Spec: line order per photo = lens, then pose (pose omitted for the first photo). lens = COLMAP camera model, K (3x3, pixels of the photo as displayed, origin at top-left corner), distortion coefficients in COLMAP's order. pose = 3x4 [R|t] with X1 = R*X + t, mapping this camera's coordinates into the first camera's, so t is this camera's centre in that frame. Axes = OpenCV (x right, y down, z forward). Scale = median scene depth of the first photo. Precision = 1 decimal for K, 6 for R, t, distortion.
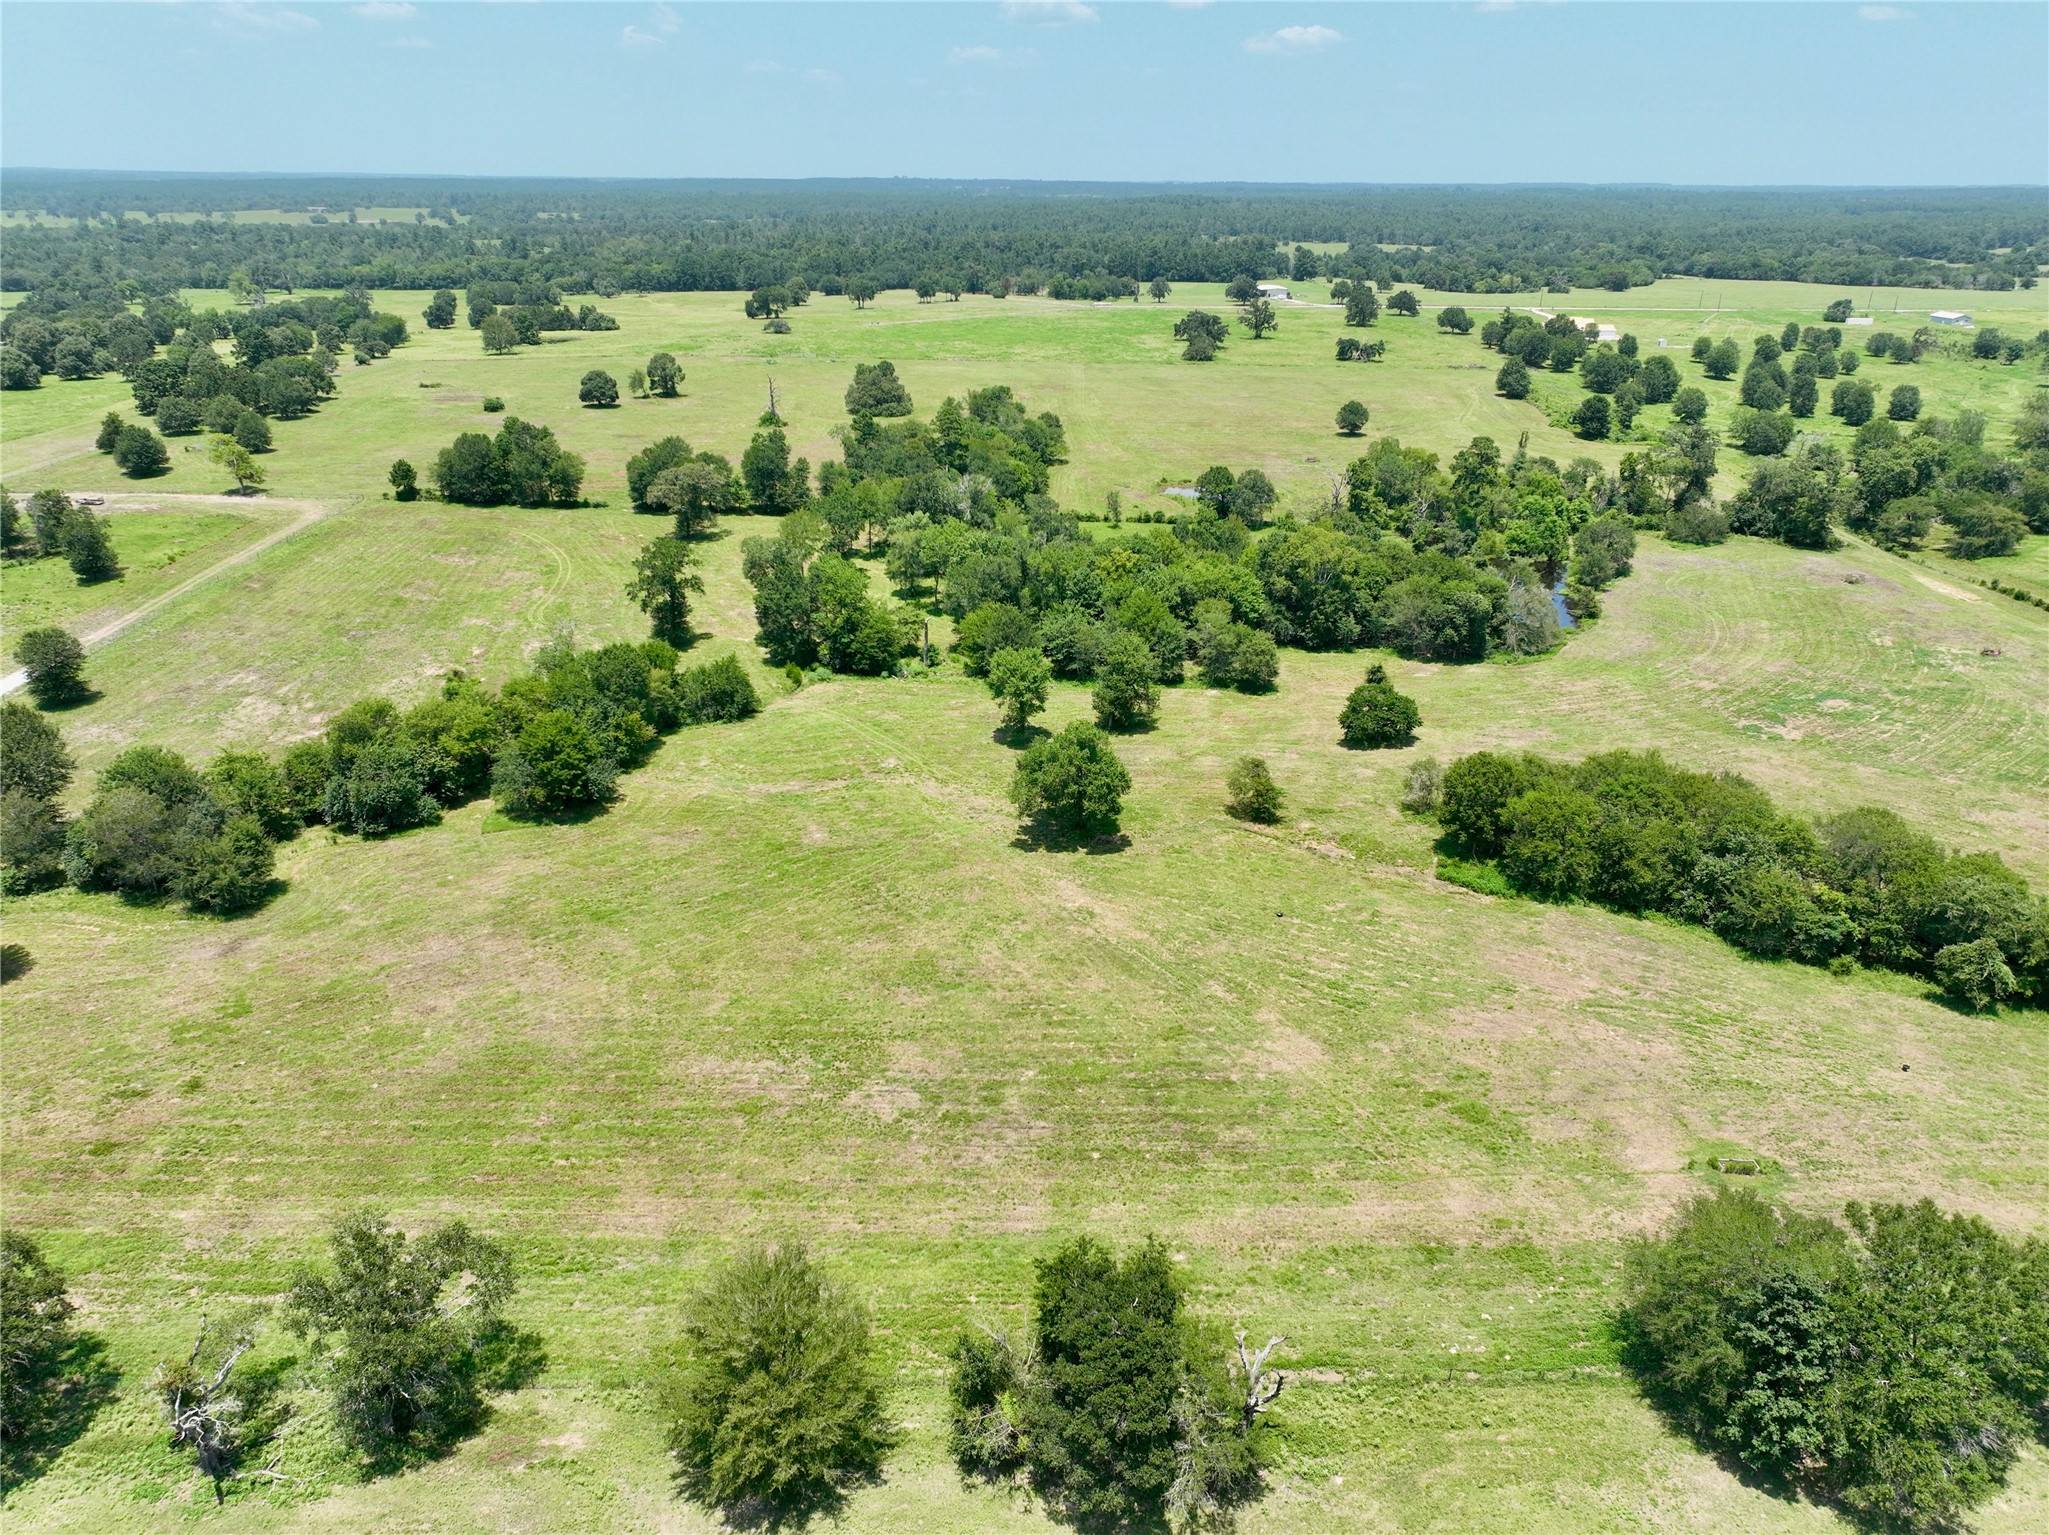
lens RADIAL K [[1428.7, 0, 1024.9], [0, 1428.7, 774.3], [0, 0, 1]] dist [-0.006348, 0.016328]
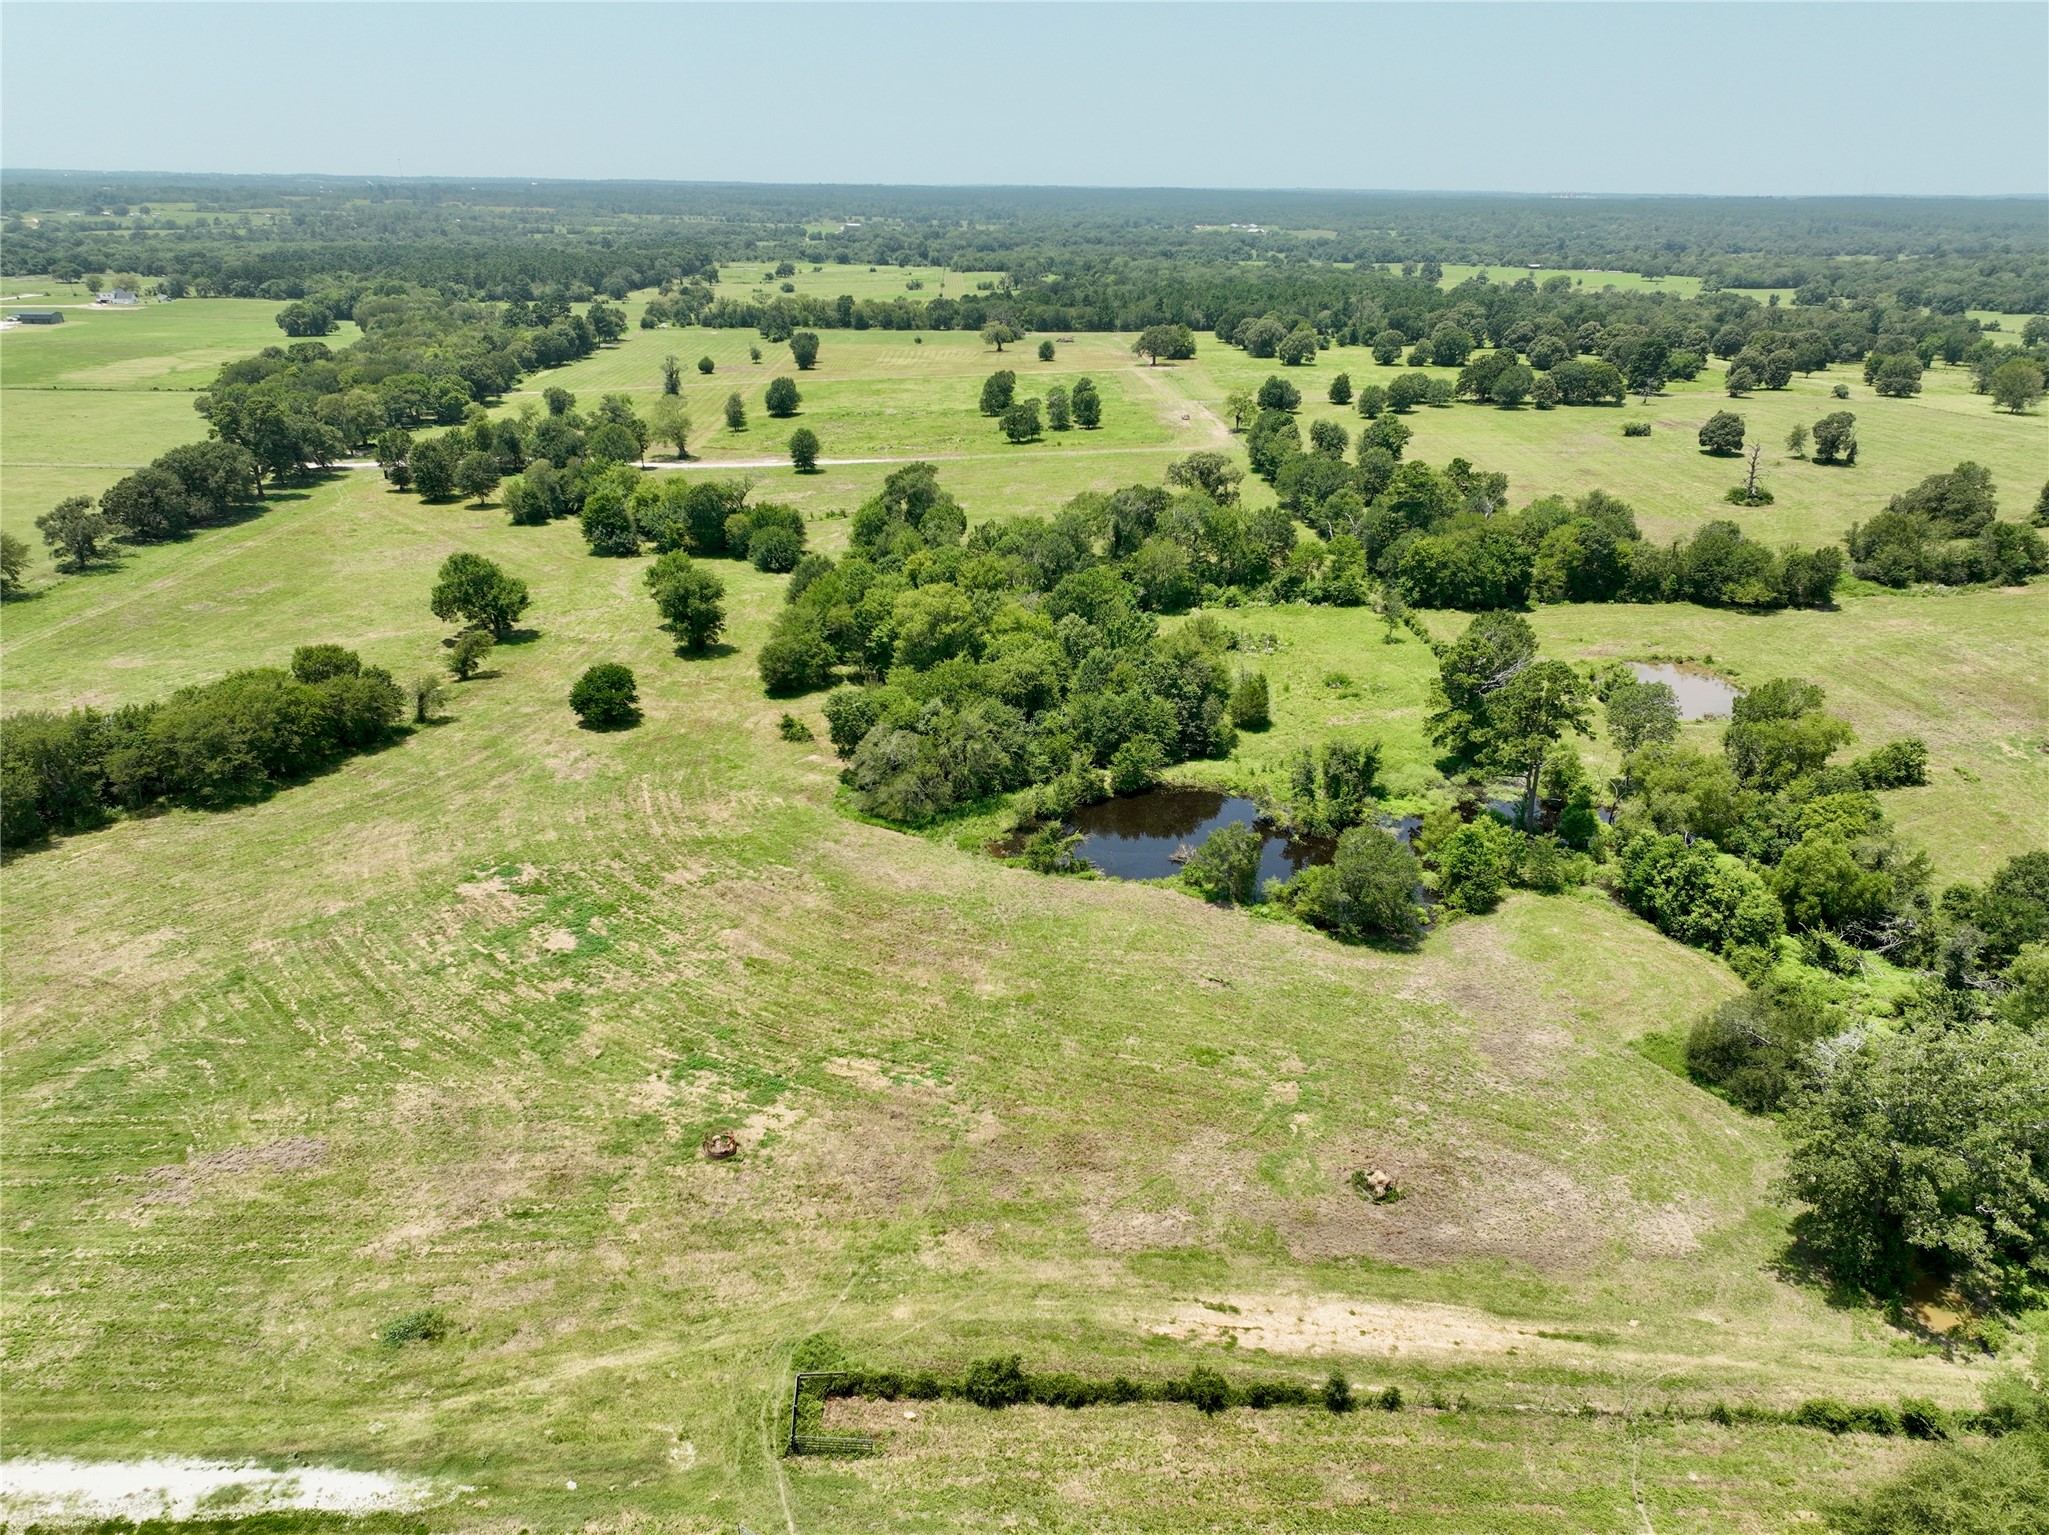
lens RADIAL K [[1428.7, 0, 1023.9], [0, 1428.7, 773.3], [0, 0, 1]] dist [-0.006348, 0.016328]
pose [[0.058992, 0.373009, -0.925951, 0.544694], [-0.396111, 0.860163, 0.321271, -0.195041], [0.916306, 0.347827, 0.198495, 0.487648]]
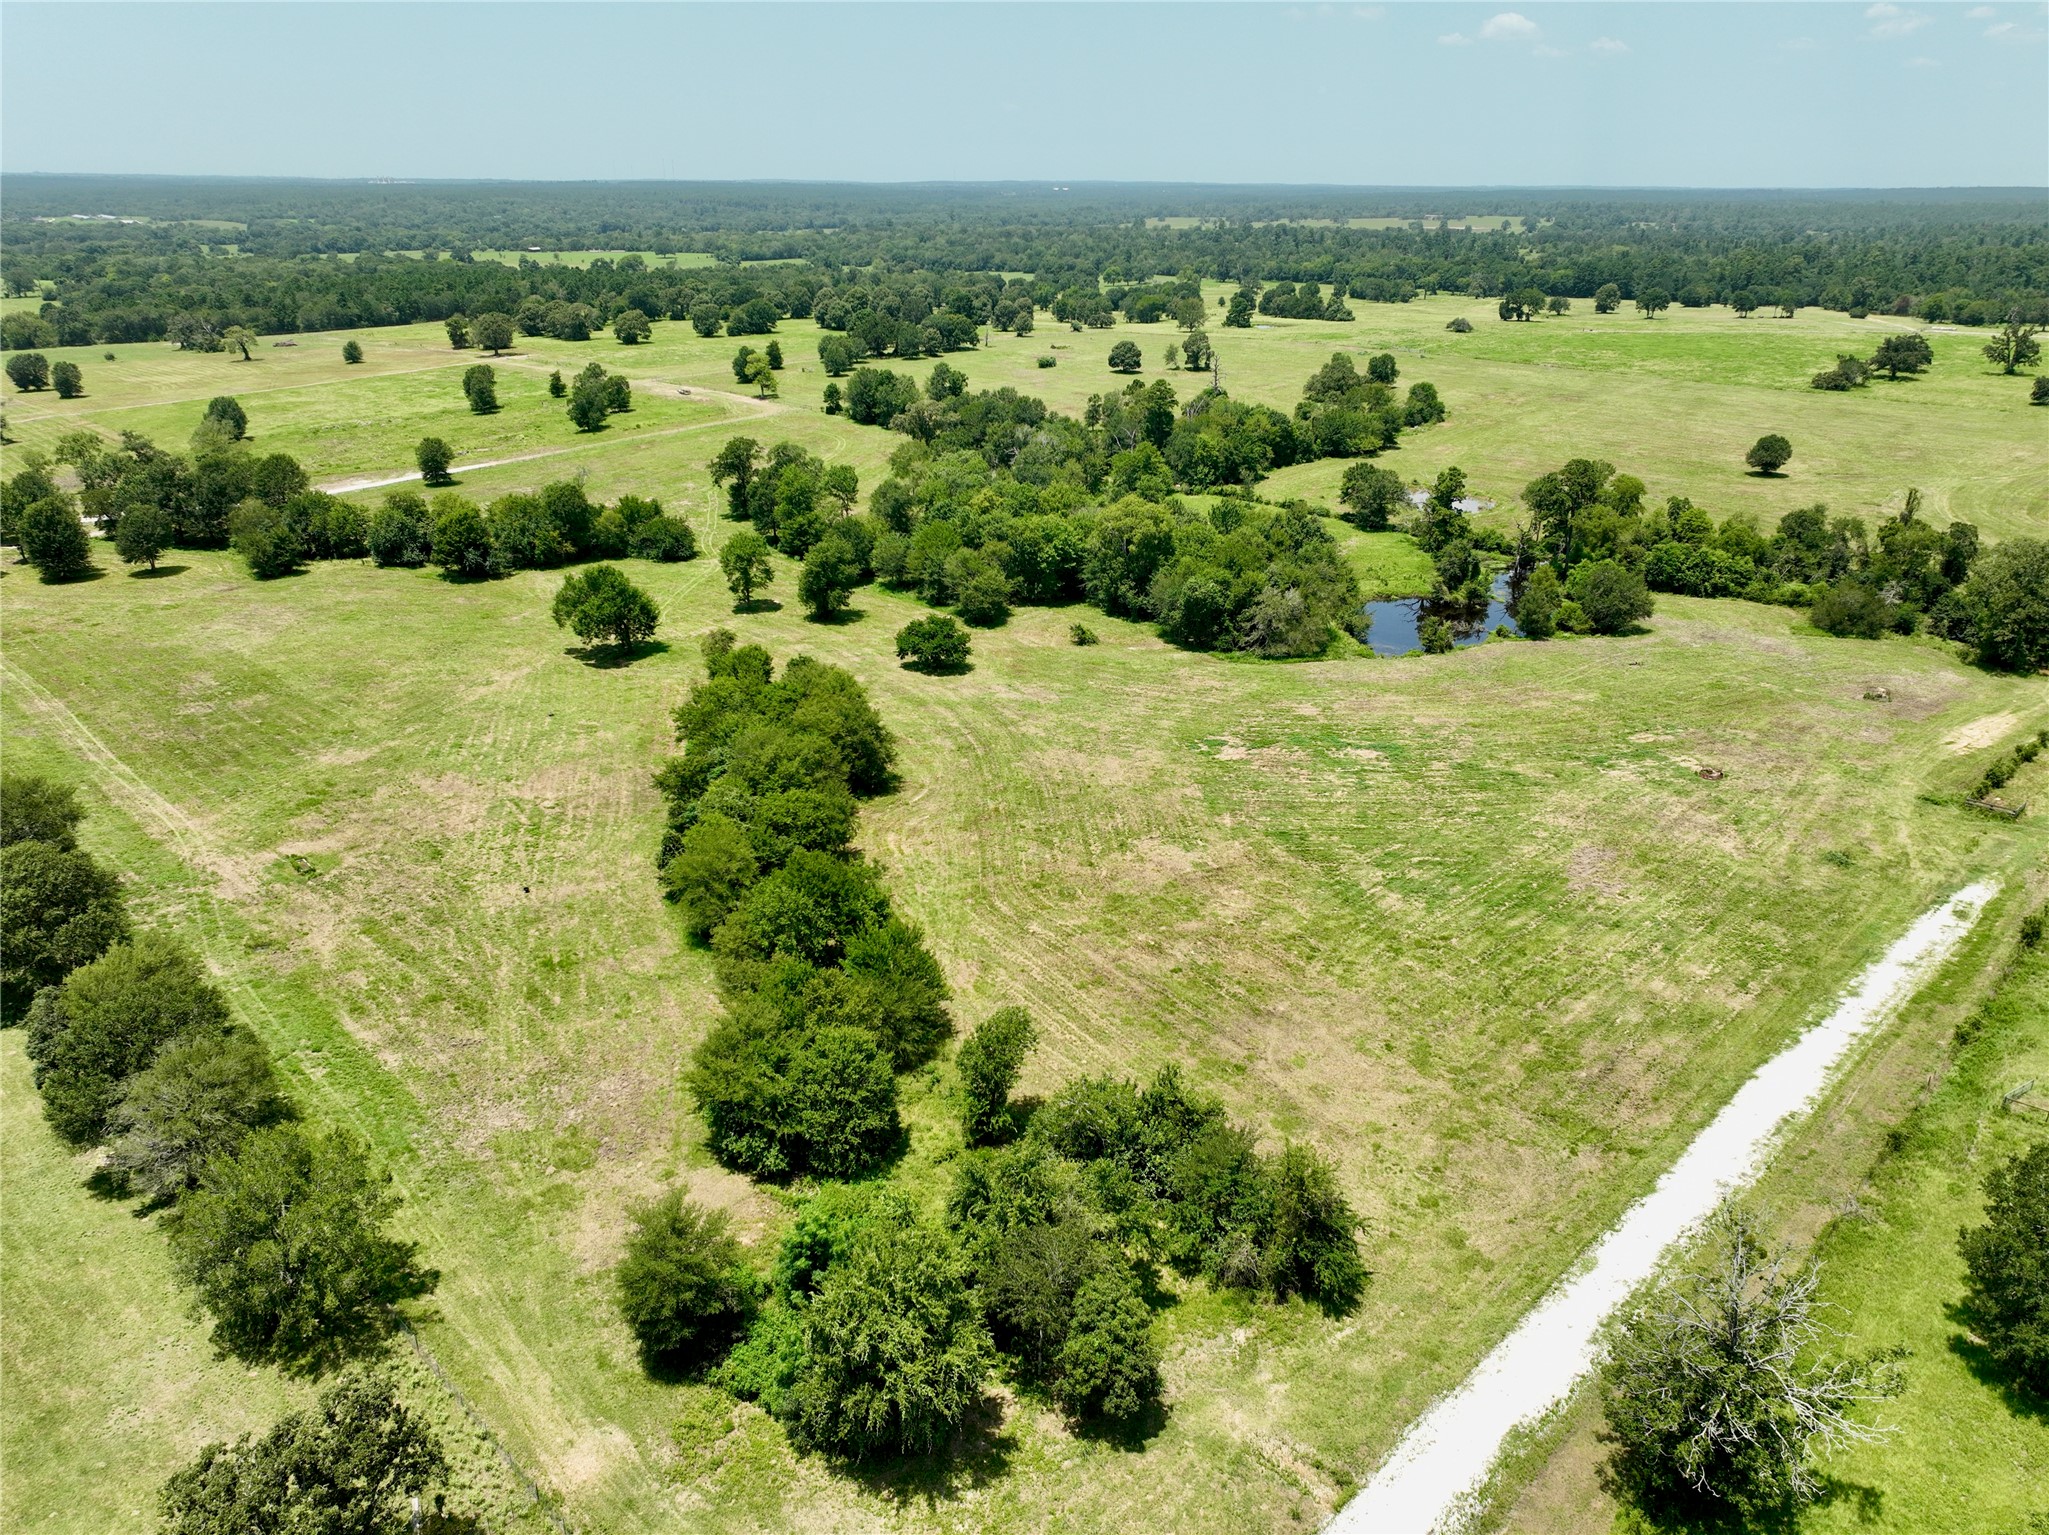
lens RADIAL K [[1428.7, 0, 1023.7], [0, 1428.7, 763.9], [0, 0, 1]] dist [-0.006348, 0.016328]
pose [[0.718389, 0.257667, -0.646162, 0.456176], [-0.266969, 0.959865, 0.085950, -0.029897], [0.642375, 0.110760, 0.758345, 0.104287]]
